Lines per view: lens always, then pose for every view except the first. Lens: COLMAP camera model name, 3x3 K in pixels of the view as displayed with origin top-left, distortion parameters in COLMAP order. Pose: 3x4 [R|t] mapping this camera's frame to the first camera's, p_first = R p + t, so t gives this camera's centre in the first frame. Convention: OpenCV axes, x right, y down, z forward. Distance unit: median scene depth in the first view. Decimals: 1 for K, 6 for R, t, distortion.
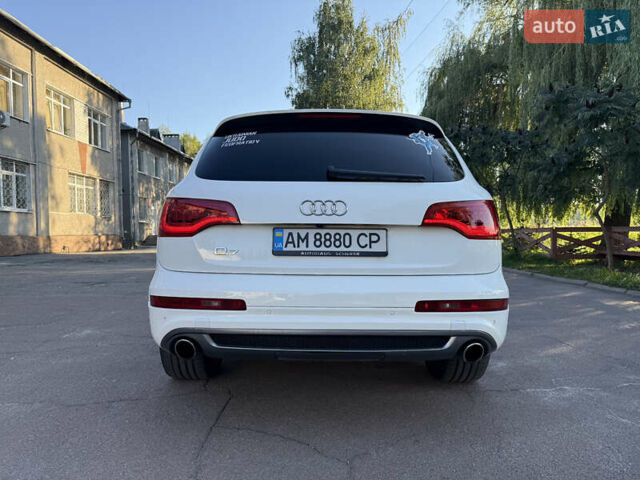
lens RADIAL K [[457.7, 0, 324.1], [0, 457.7, 236.8], [0, 0, 1]] dist [0.030040, -0.043088]
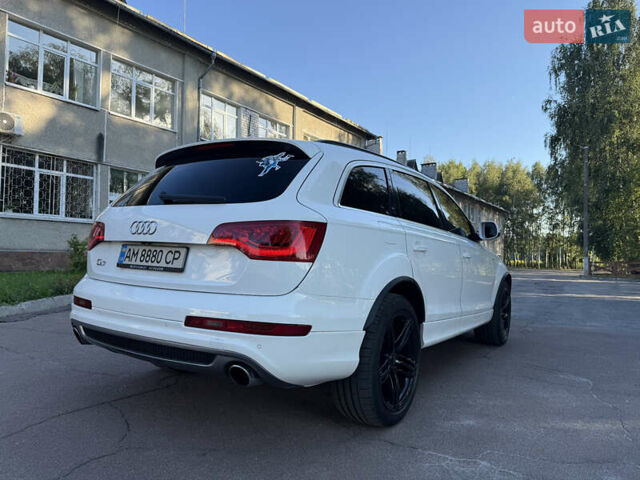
lens RADIAL K [[457.7, 0, 328.3], [0, 457.7, 239.2], [0, 0, 1]] dist [0.030040, -0.043088]
pose [[0.832629, 0.007022, -0.553786, 0.127550], [-0.035159, 0.998573, -0.040200, -0.000510], [0.552714, 0.052942, 0.831688, 0.035508]]
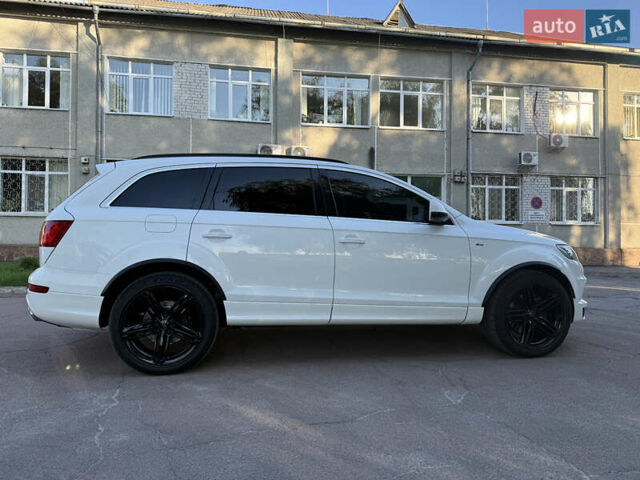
lens RADIAL K [[457.7, 0, 315.5], [0, 457.7, 245.8], [0, 0, 1]] dist [0.030040, -0.043088]
pose [[0.159595, 0.003603, -0.987176, 0.267139], [-0.011218, 0.999935, 0.001836, -0.001325], [0.987119, 0.010781, 0.159625, 0.218417]]
